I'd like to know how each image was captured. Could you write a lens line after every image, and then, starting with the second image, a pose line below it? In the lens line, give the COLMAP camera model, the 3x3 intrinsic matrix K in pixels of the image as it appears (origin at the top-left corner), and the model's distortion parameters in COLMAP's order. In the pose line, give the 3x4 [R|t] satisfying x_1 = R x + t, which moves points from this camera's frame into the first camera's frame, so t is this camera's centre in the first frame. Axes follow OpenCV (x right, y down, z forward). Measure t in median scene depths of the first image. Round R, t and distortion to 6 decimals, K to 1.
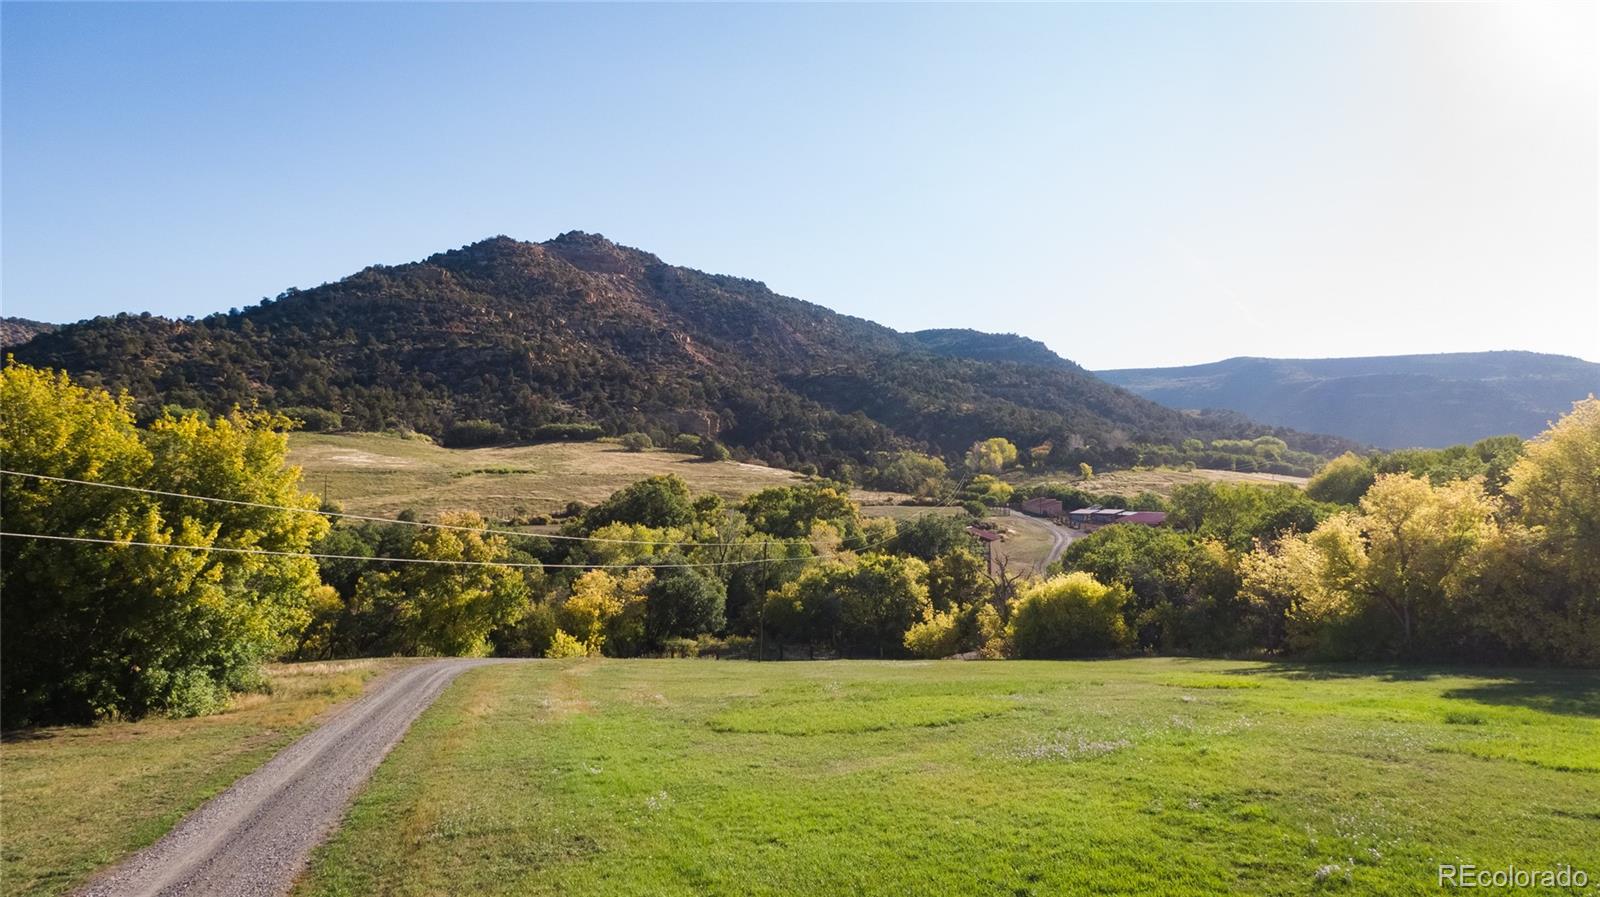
lens RADIAL K [[1153.8, 0, 798.3], [0, 1153.8, 435.6], [0, 0, 1]] dist [0.045829, -0.060272]
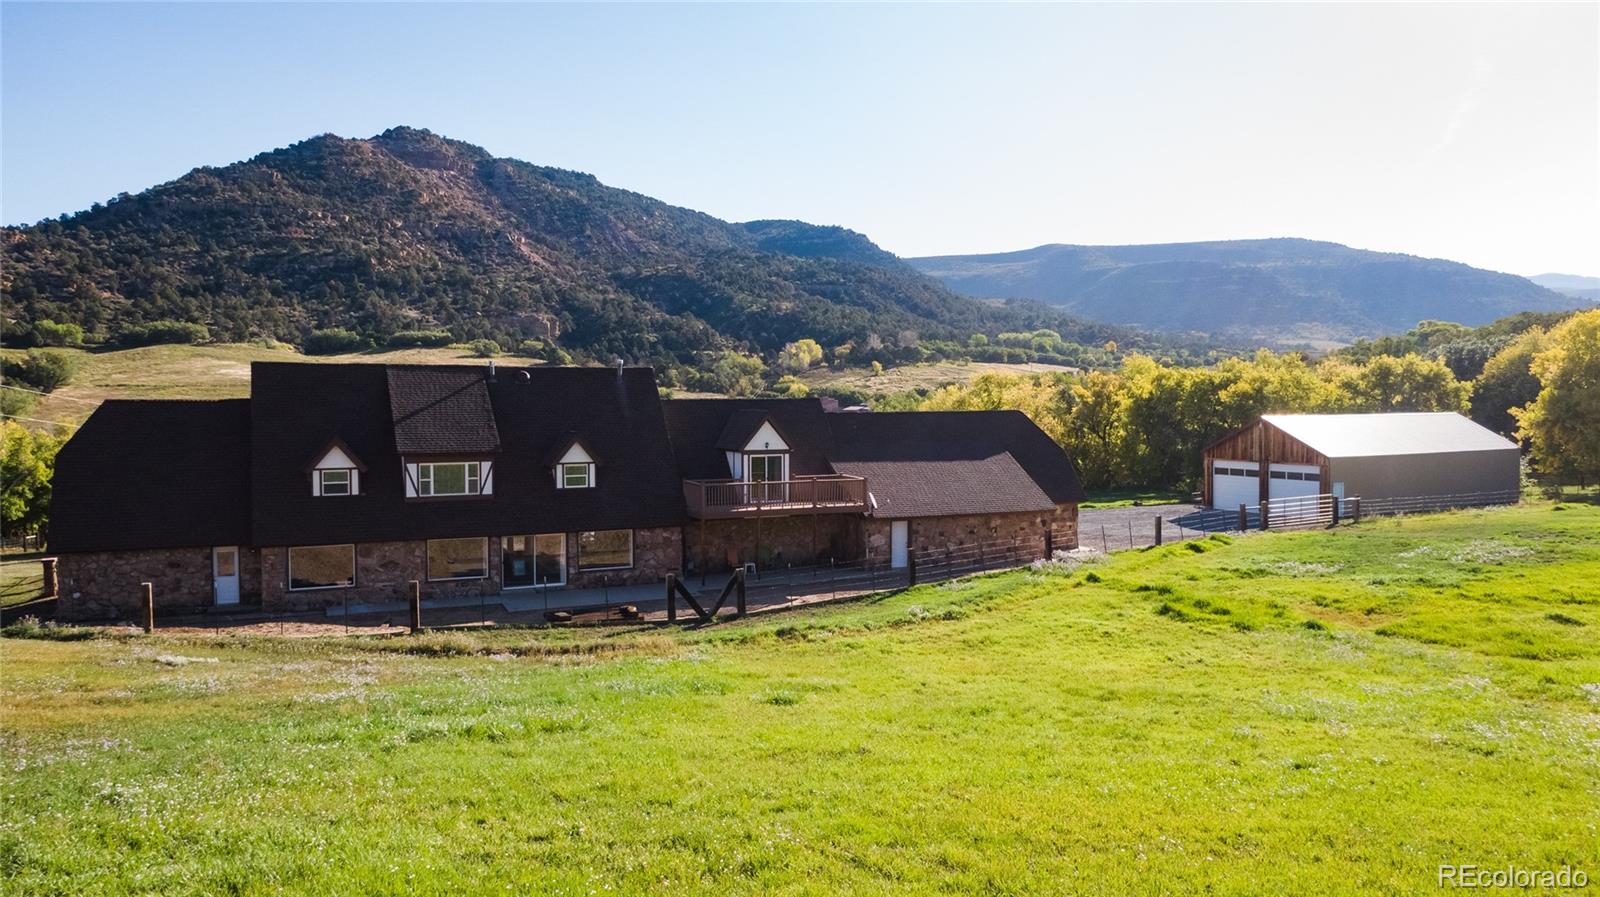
lens RADIAL K [[1153.8, 0, 795.5], [0, 1153.8, 458.1], [0, 0, 1]] dist [0.045829, -0.060272]
pose [[0.990420, -0.026510, 0.135517, 0.001781], [0.010025, 0.992613, 0.120908, -0.014131], [-0.137722, -0.118392, 0.983370, -0.105645]]
